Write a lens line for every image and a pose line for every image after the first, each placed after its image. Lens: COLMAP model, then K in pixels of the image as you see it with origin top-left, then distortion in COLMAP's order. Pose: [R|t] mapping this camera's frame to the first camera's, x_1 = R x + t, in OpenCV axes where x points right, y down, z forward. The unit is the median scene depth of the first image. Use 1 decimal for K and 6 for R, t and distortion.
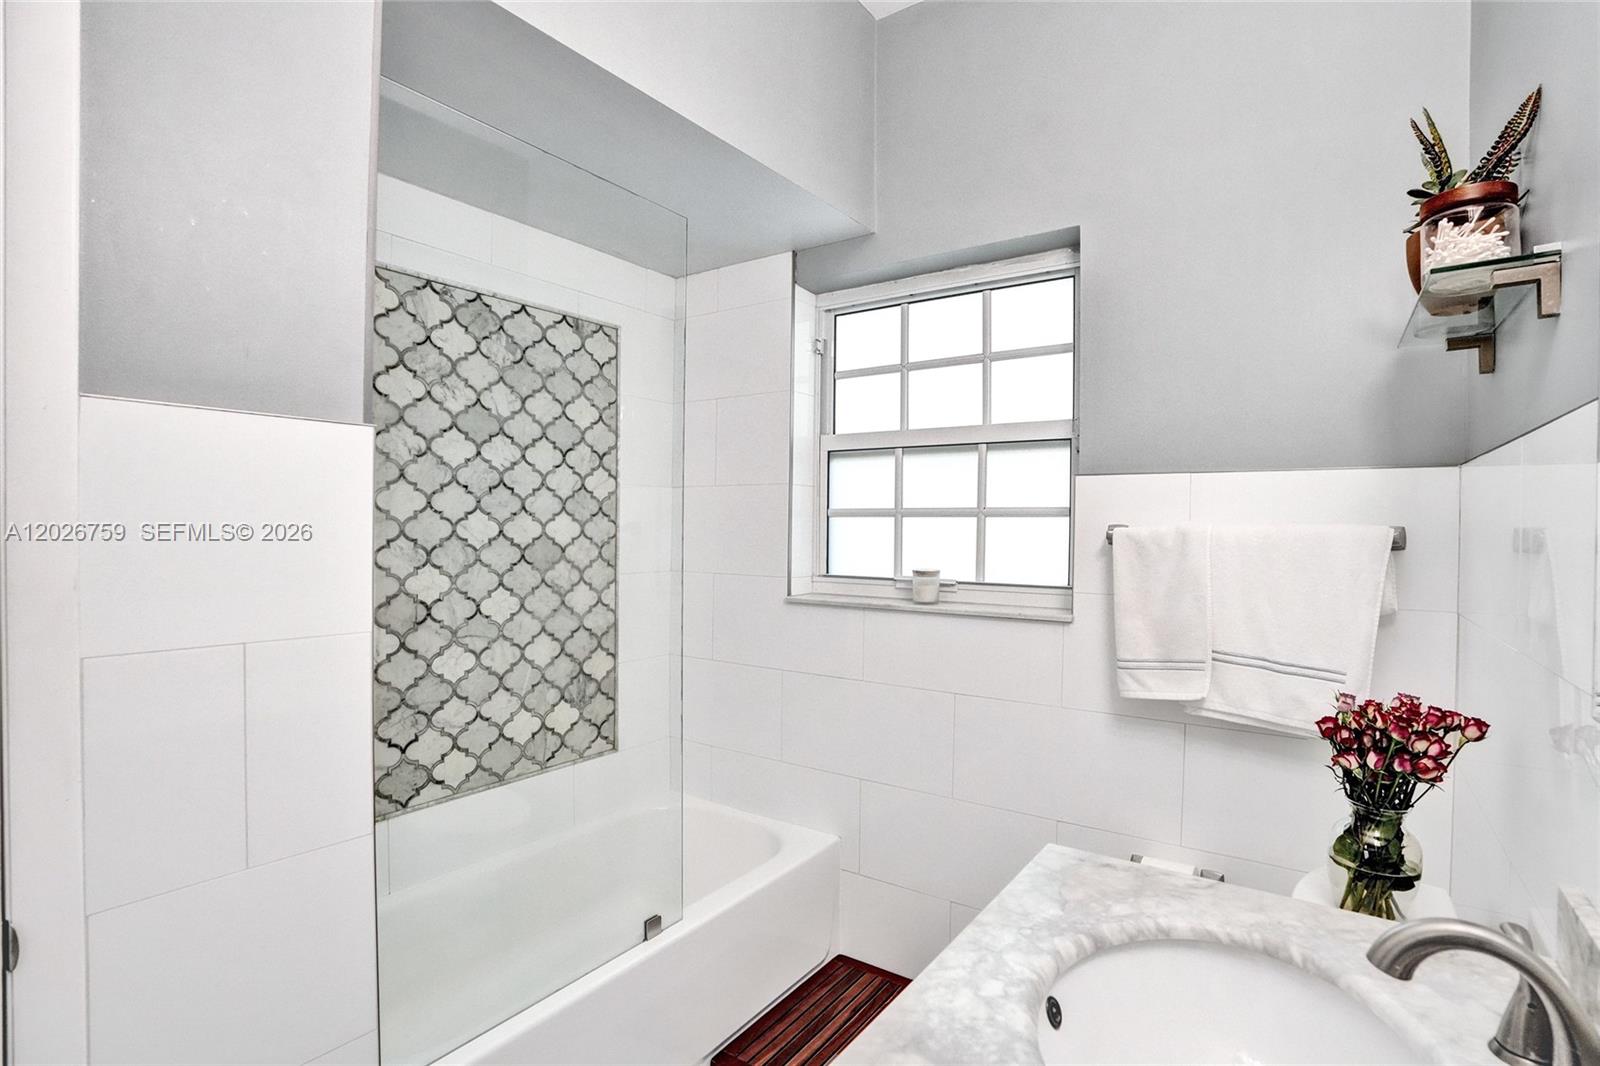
lens RADIAL K [[780.0, 0, 800.0], [0, 780.0, 533.0], [0, 0, 1]] dist [-0.039632, 0.032968]
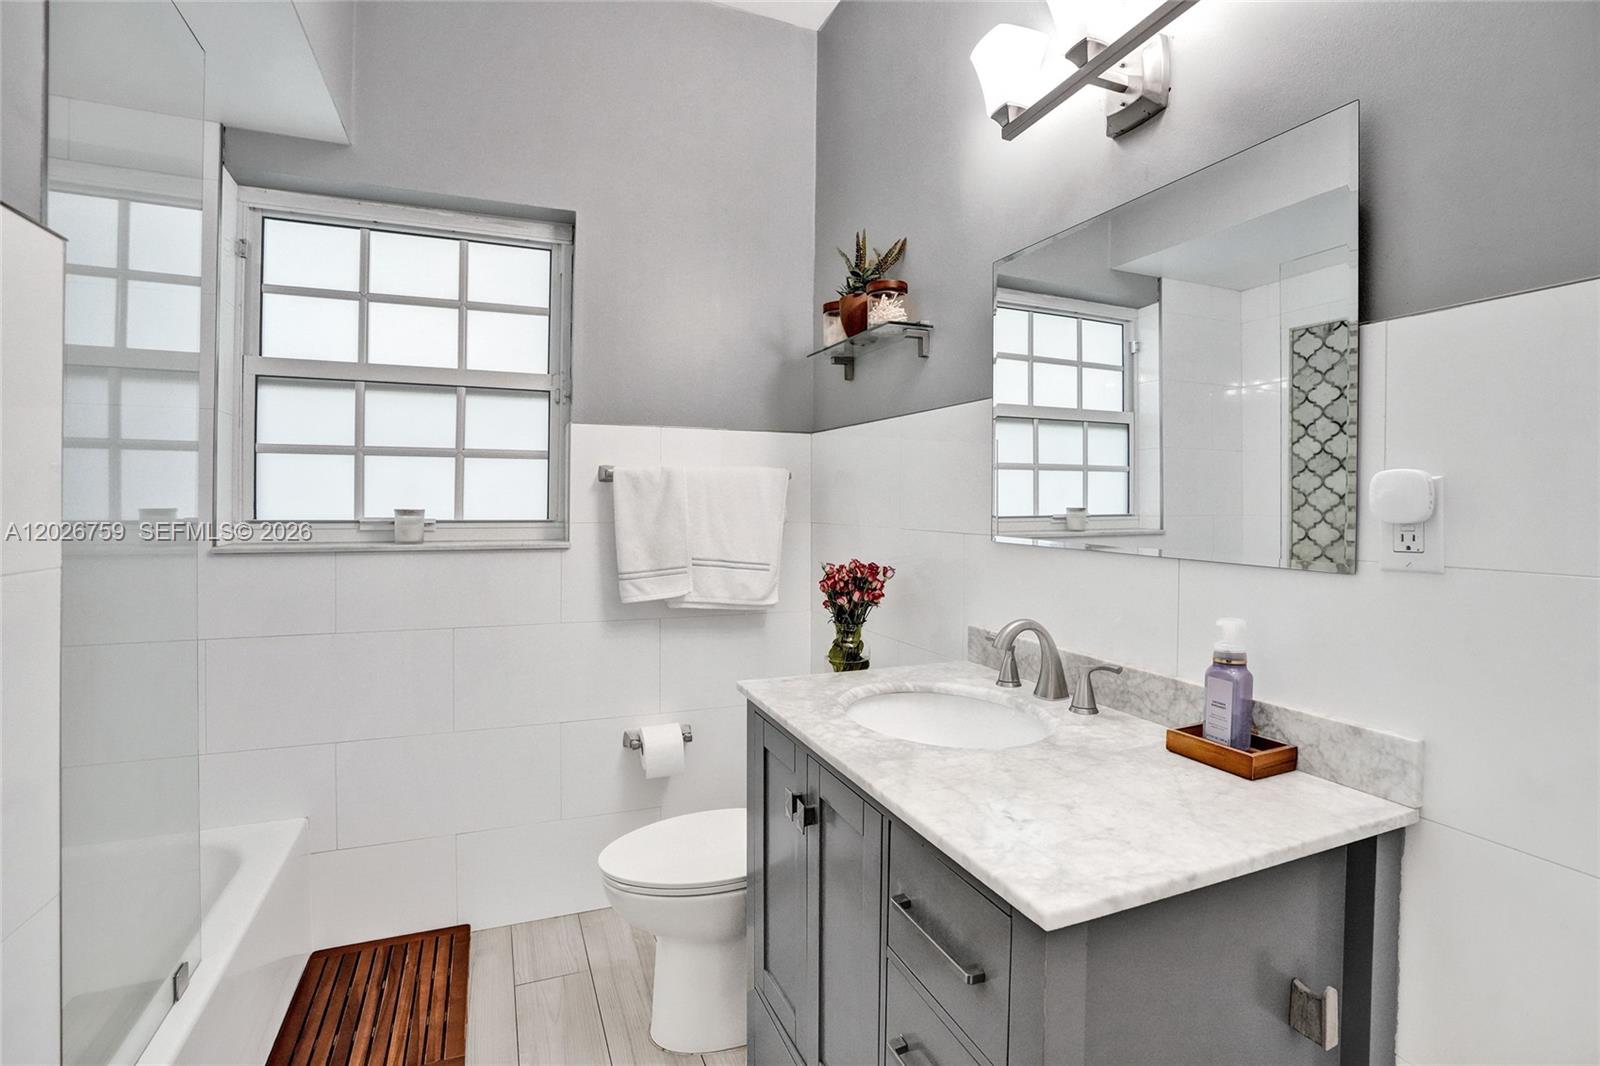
lens RADIAL K [[742.9, 0, 799.9], [0, 742.9, 498.7], [0, 0, 1]] dist [-0.037399, 0.027547]
pose [[0.584141, -0.004792, 0.811638, -0.309031], [0.000886, 0.999986, 0.005266, 0.030256], [-0.811652, -0.002357, 0.584137, 0.059023]]
